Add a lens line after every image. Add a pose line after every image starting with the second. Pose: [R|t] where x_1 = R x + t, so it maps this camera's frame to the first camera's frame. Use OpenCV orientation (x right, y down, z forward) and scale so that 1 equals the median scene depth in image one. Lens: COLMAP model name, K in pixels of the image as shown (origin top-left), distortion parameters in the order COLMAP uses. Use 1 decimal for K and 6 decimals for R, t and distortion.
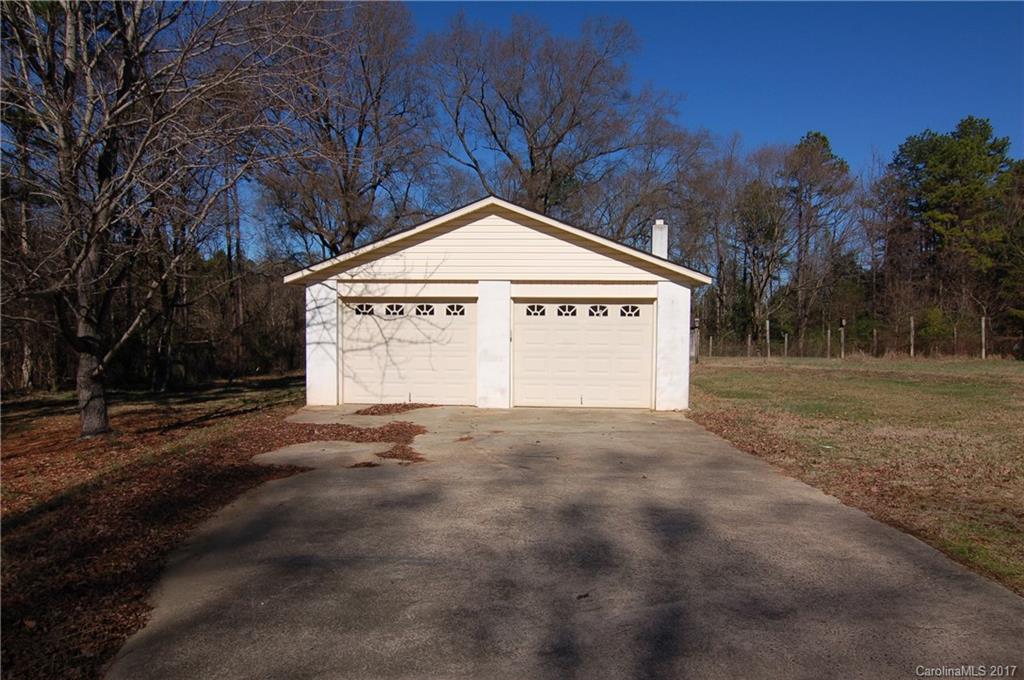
lens RADIAL K [[690.5, 0, 512.8], [0, 690.5, 341.5], [0, 0, 1]] dist [-0.027296, -0.000522]
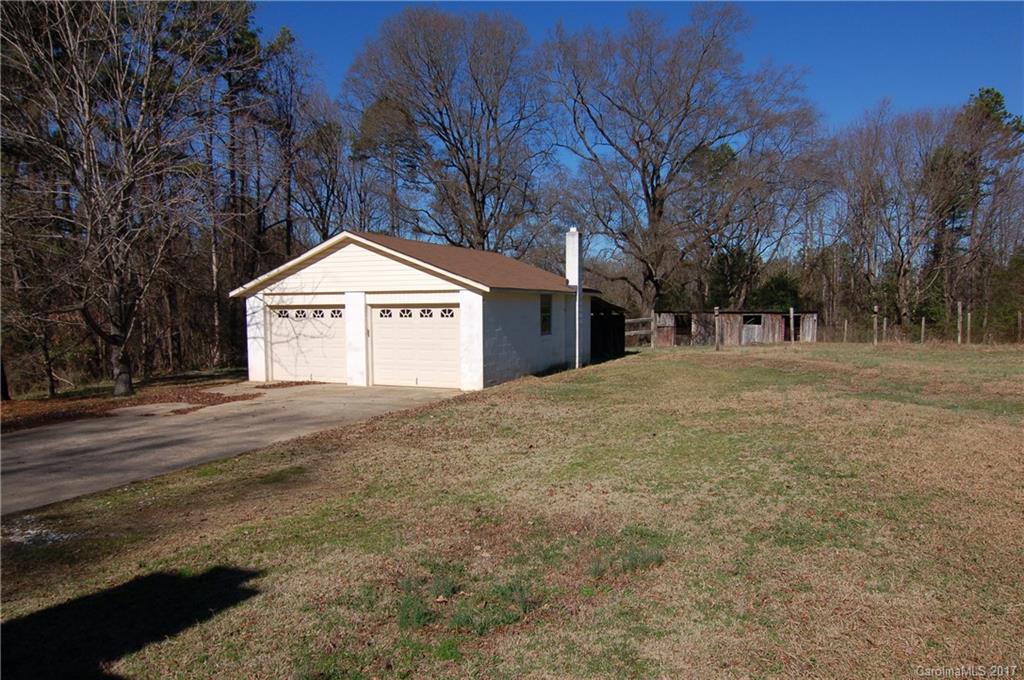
lens RADIAL K [[690.5, 0, 510.9], [0, 690.5, 340.4], [0, 0, 1]] dist [-0.027296, -0.000522]
pose [[0.944218, 0.001289, -0.329318, 0.698290], [0.006812, 0.999702, 0.023442, -0.022324], [0.329251, -0.024378, 0.943928, -0.179439]]
